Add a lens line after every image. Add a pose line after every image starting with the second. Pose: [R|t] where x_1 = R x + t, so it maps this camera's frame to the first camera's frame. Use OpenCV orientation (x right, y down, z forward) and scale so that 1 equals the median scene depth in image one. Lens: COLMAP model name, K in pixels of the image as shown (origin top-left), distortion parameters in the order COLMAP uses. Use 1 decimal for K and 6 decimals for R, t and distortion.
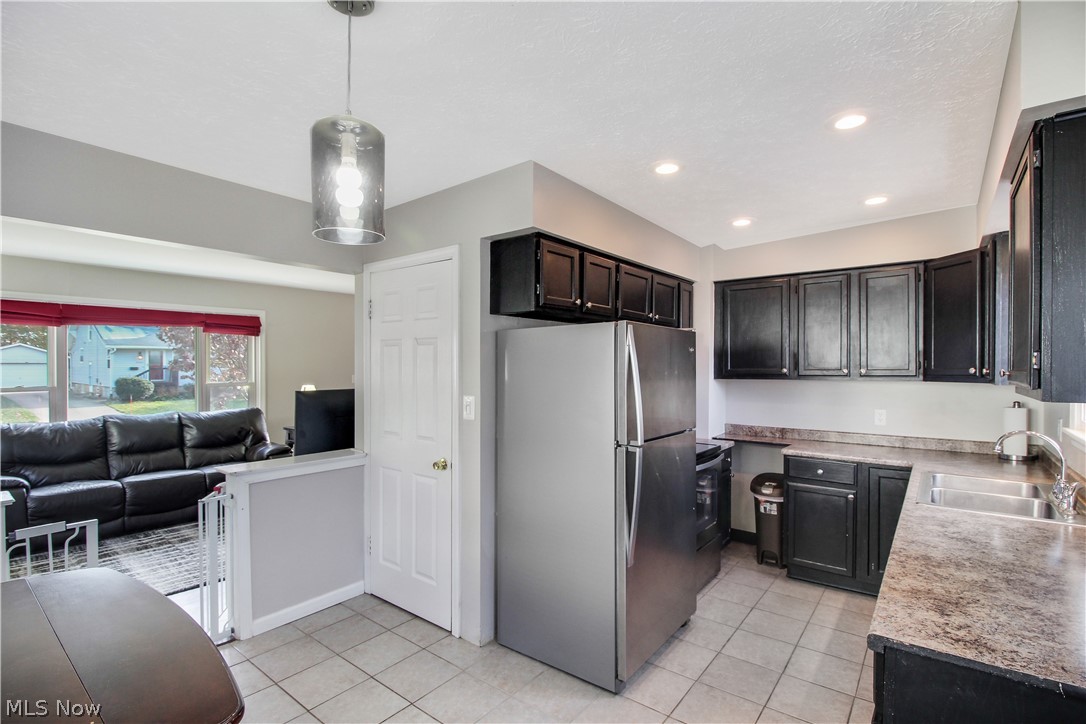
lens RADIAL K [[511.4, 0, 543.8], [0, 511.4, 368.0], [0, 0, 1]] dist [0.002455, -0.014572]
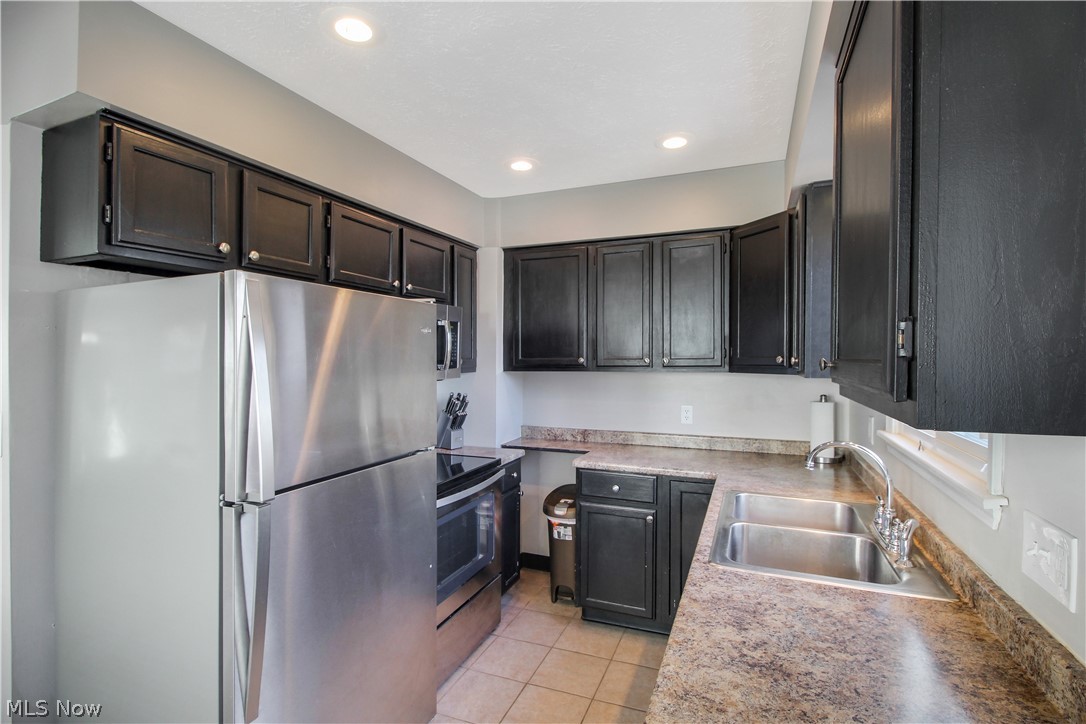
lens RADIAL K [[516.8, 0, 543.0], [0, 516.8, 362.0], [0, 0, 1]] dist [0.000893, -0.011589]
pose [[0.962502, -0.006241, 0.271201, 0.210100], [0.003989, 0.999953, 0.008854, 0.000227], [-0.271244, -0.007440, 0.962482, 0.253925]]
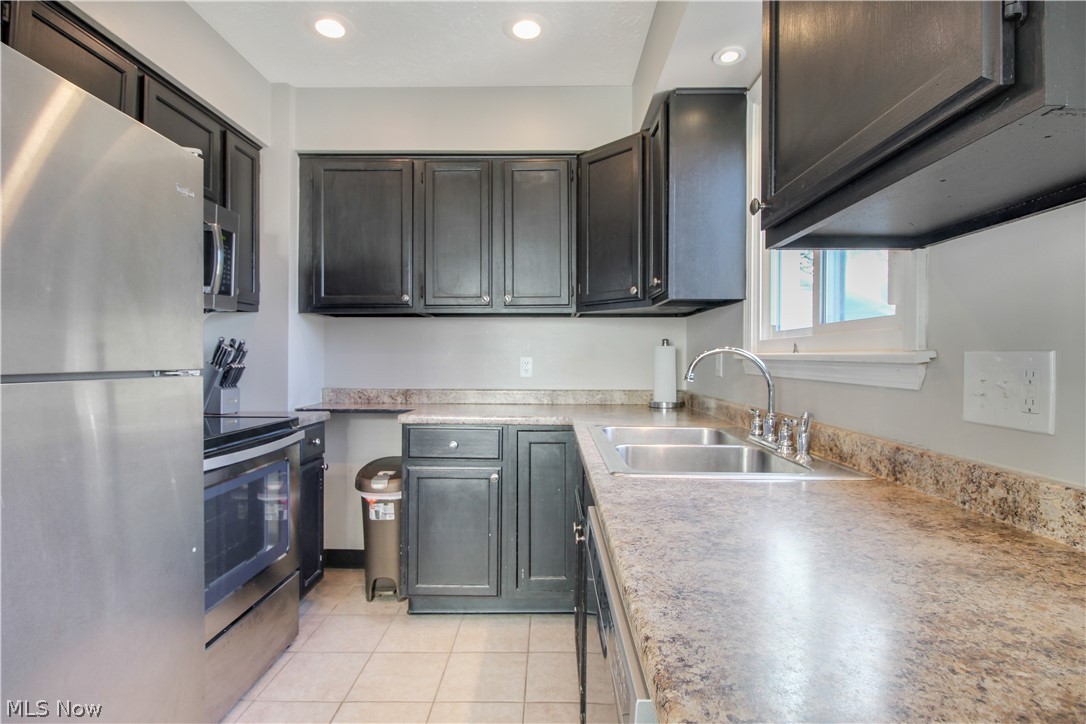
lens RADIAL K [[545.3, 0, 551.6], [0, 545.3, 362.9], [0, 0, 1]] dist [-0.001499, -0.011535]
pose [[0.790853, -0.005790, 0.611979, 0.209265], [-0.000805, 0.999945, 0.010500, 0.088843], [-0.612006, -0.008796, 0.790804, 0.364564]]
